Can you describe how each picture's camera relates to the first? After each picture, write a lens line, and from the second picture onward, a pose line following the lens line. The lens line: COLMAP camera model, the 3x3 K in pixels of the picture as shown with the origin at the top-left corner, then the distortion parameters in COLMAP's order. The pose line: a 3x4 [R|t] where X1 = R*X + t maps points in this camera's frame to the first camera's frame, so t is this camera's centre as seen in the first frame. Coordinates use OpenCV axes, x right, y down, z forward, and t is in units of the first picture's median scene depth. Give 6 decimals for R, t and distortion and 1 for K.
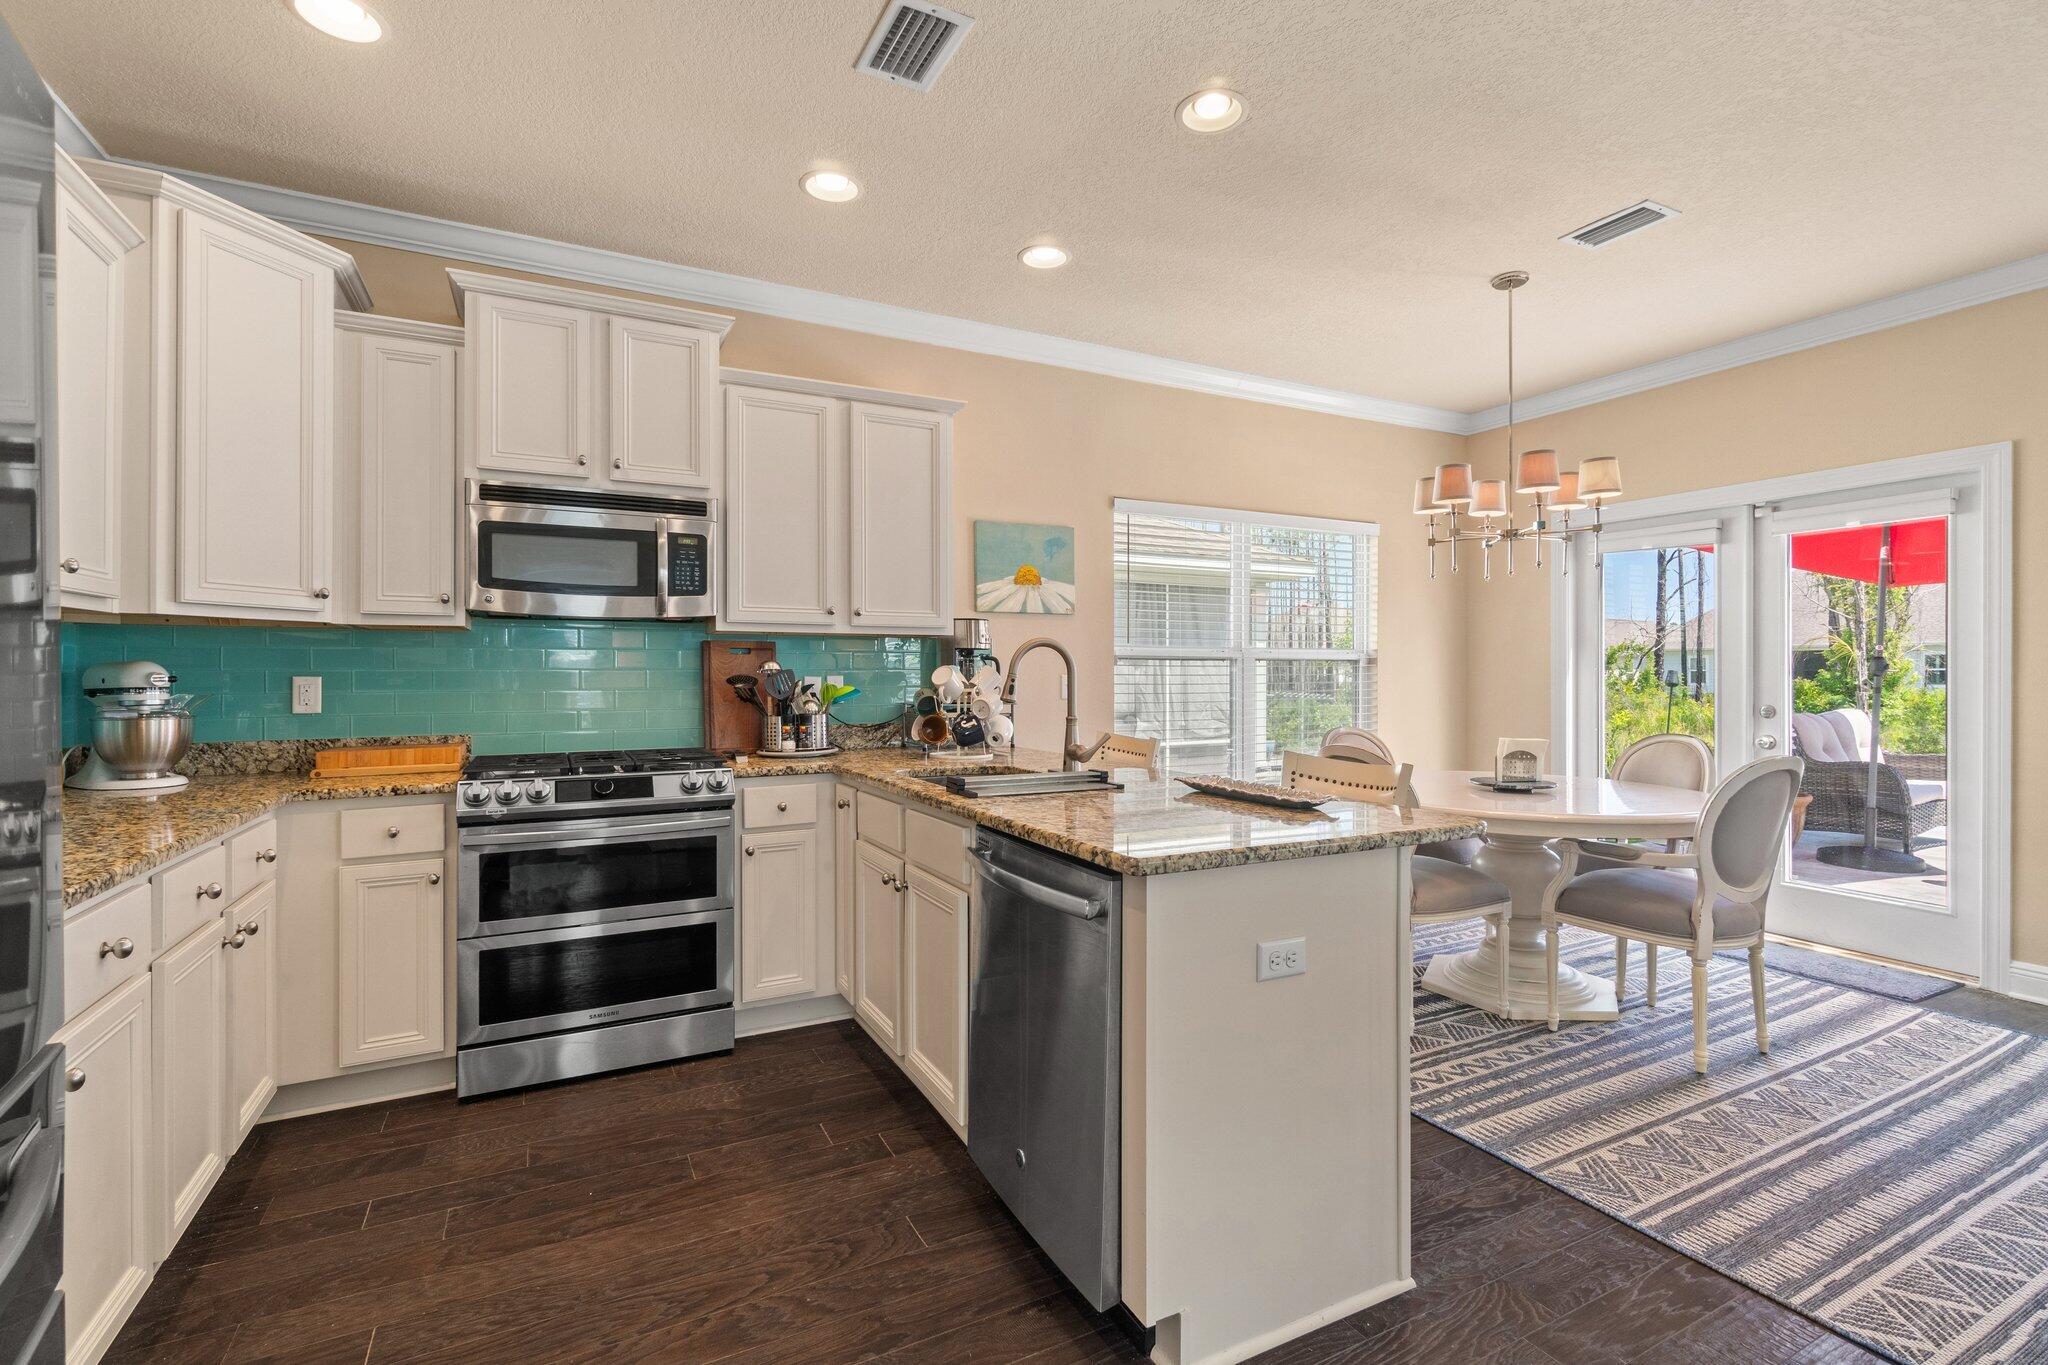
lens RADIAL K [[905.8, 0, 1020.2], [0, 905.8, 673.3], [0, 0, 1]] dist [-0.000334, 0.000057]
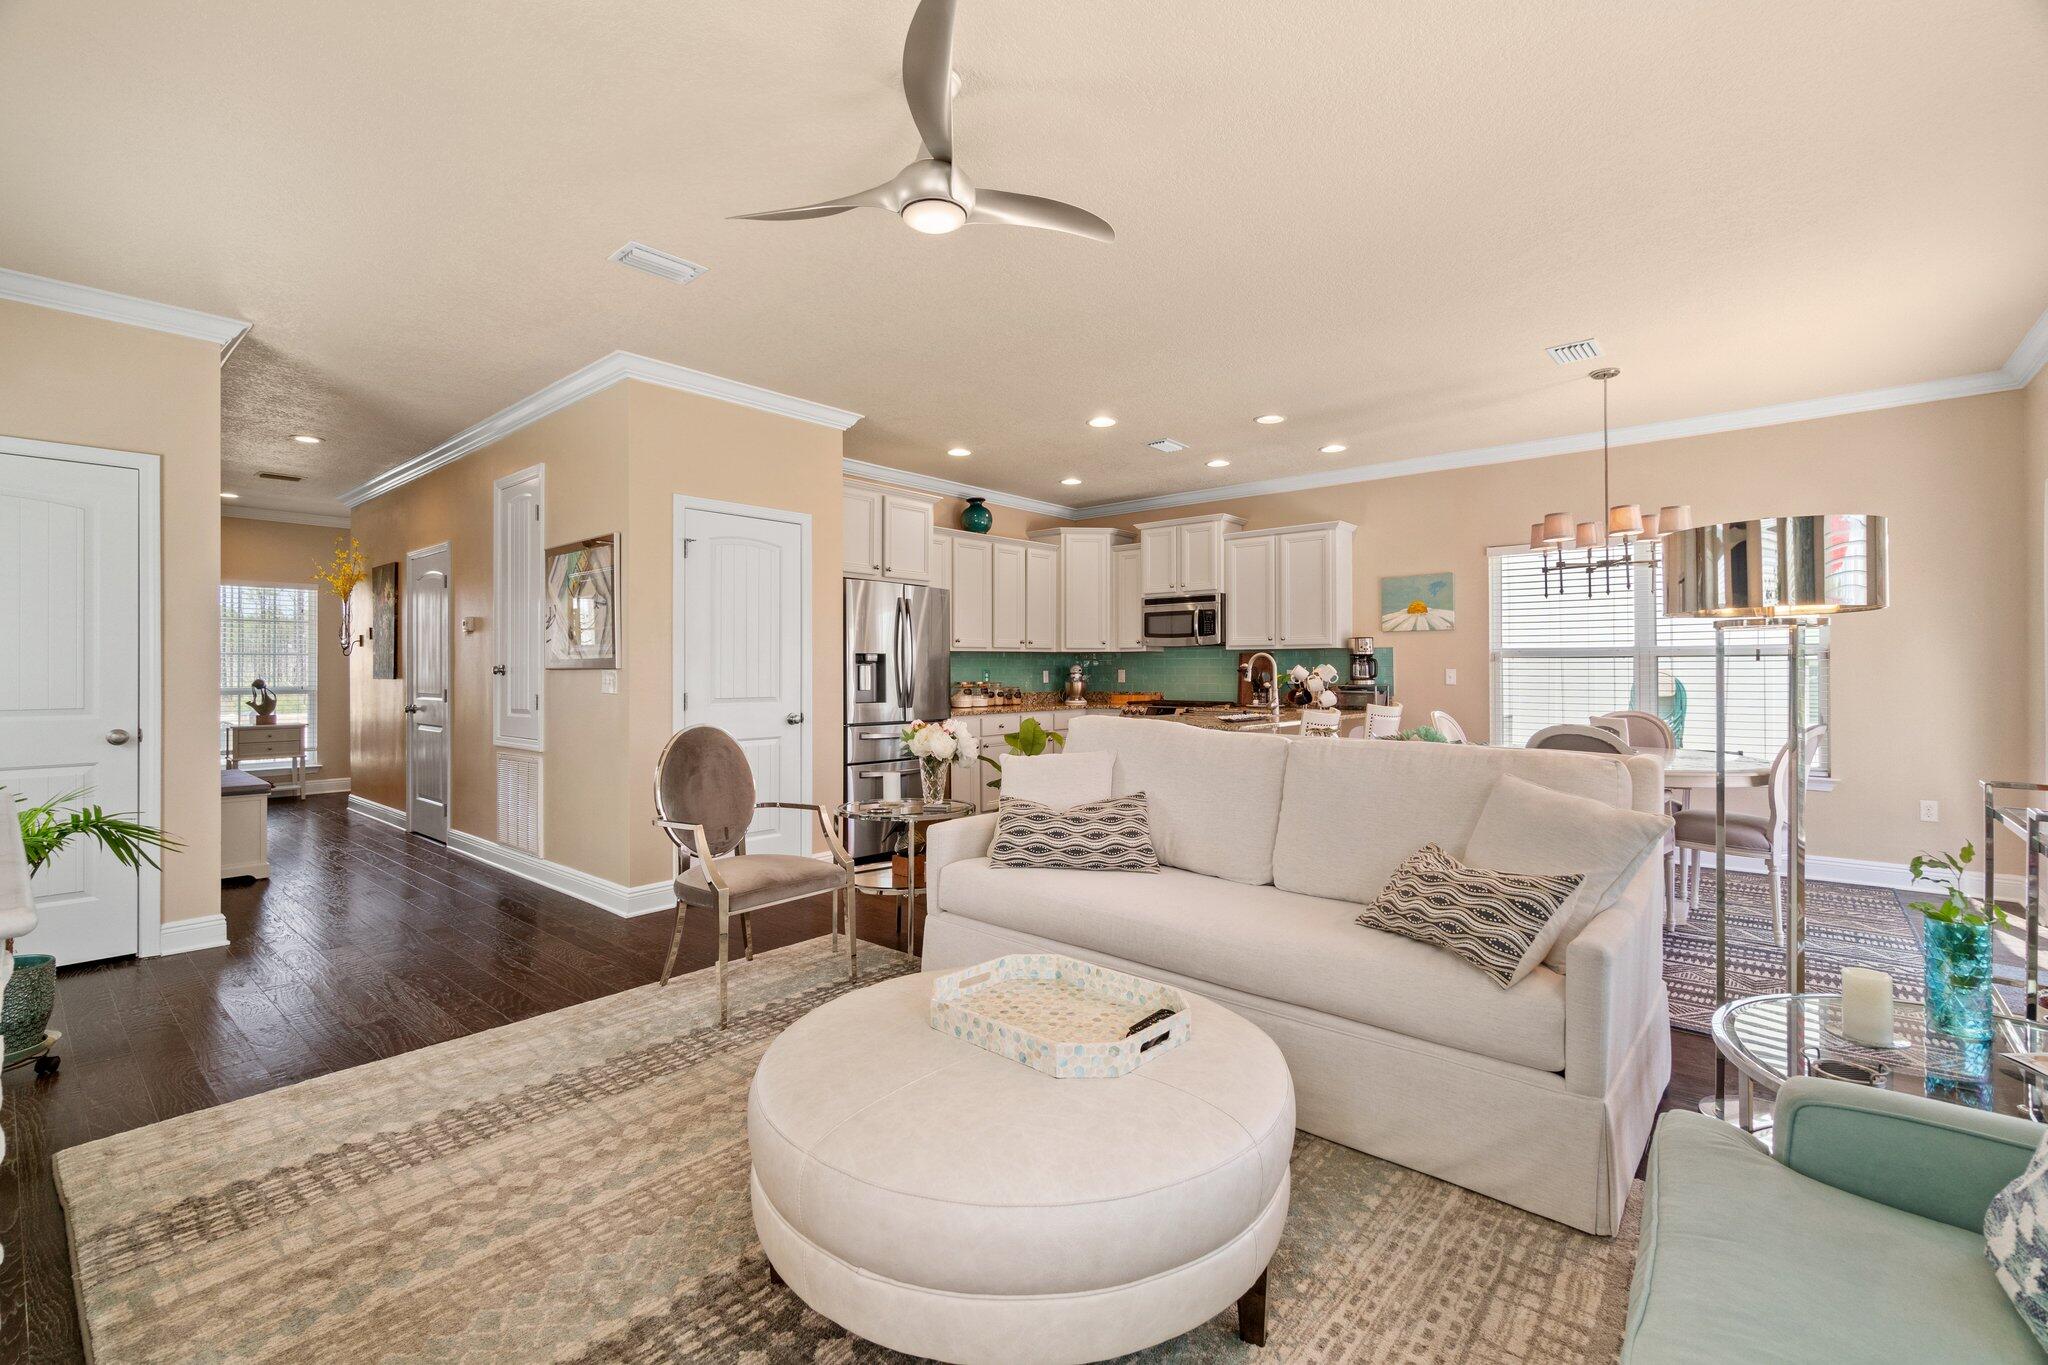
lens RADIAL K [[892.8, 0, 1022.8], [0, 892.8, 668.2], [0, 0, 1]] dist [0.001348, 0.000146]
pose [[0.372323, 0.001603, -0.928102, 1.706457], [0.002785, 0.999992, 0.002844, -0.008966], [0.928099, -0.003644, 0.372315, -0.335507]]
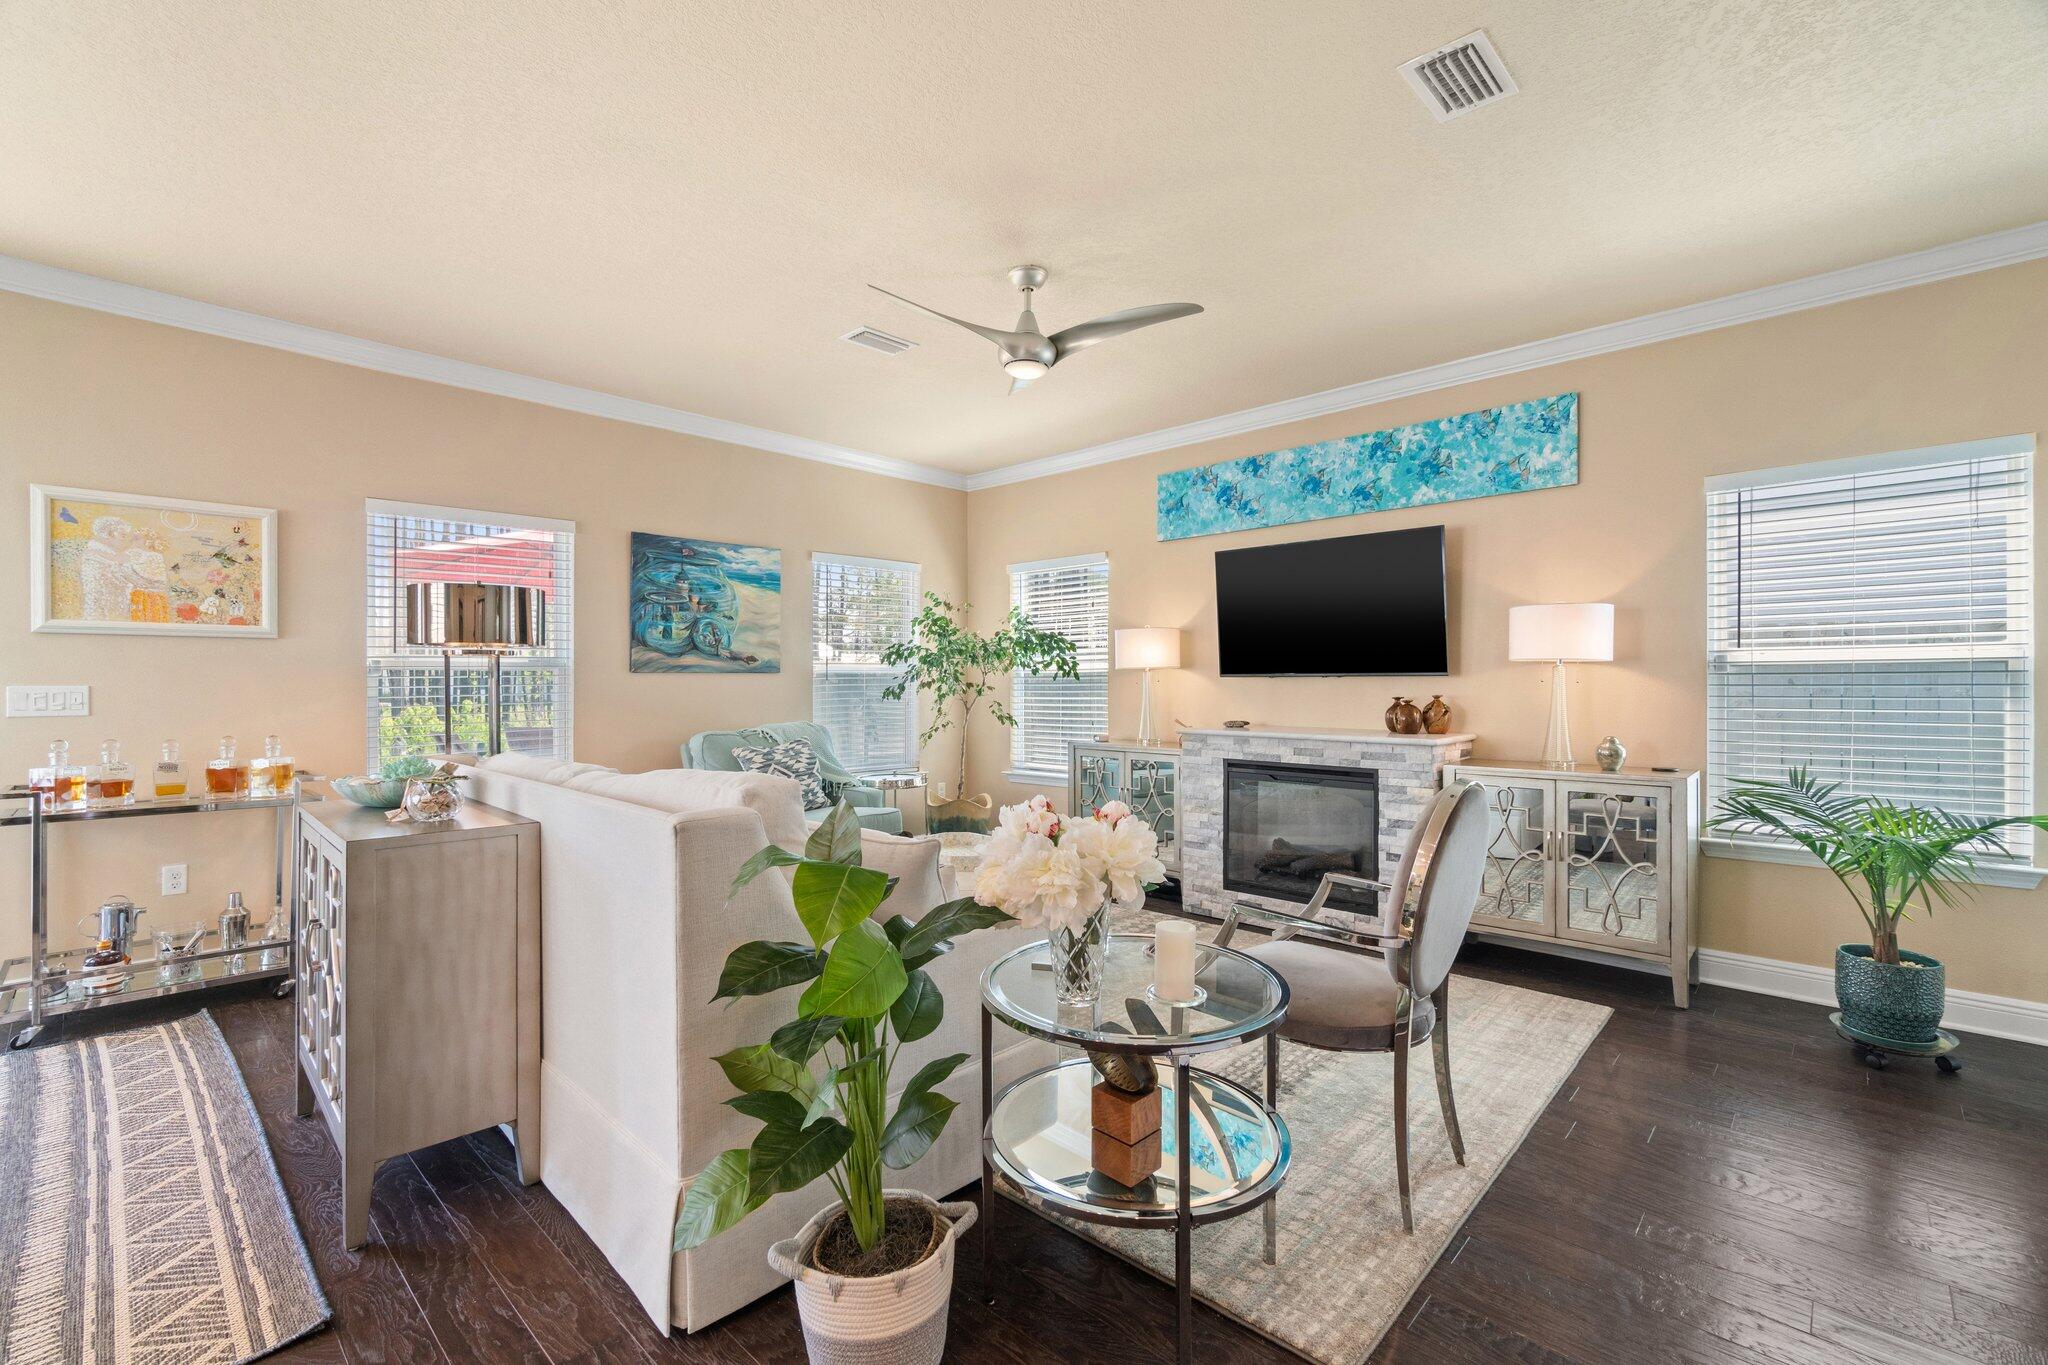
lens RADIAL K [[883.4, 0, 1025.8], [0, 883.4, 686.6], [0, 0, 1]] dist [-0.003107, 0.000316]
pose [[-0.327421, -0.001883, 0.944877, -0.123883], [-0.003429, 0.999994, 0.000805, -0.000596], [-0.944872, -0.002976, -0.327425, 0.253428]]
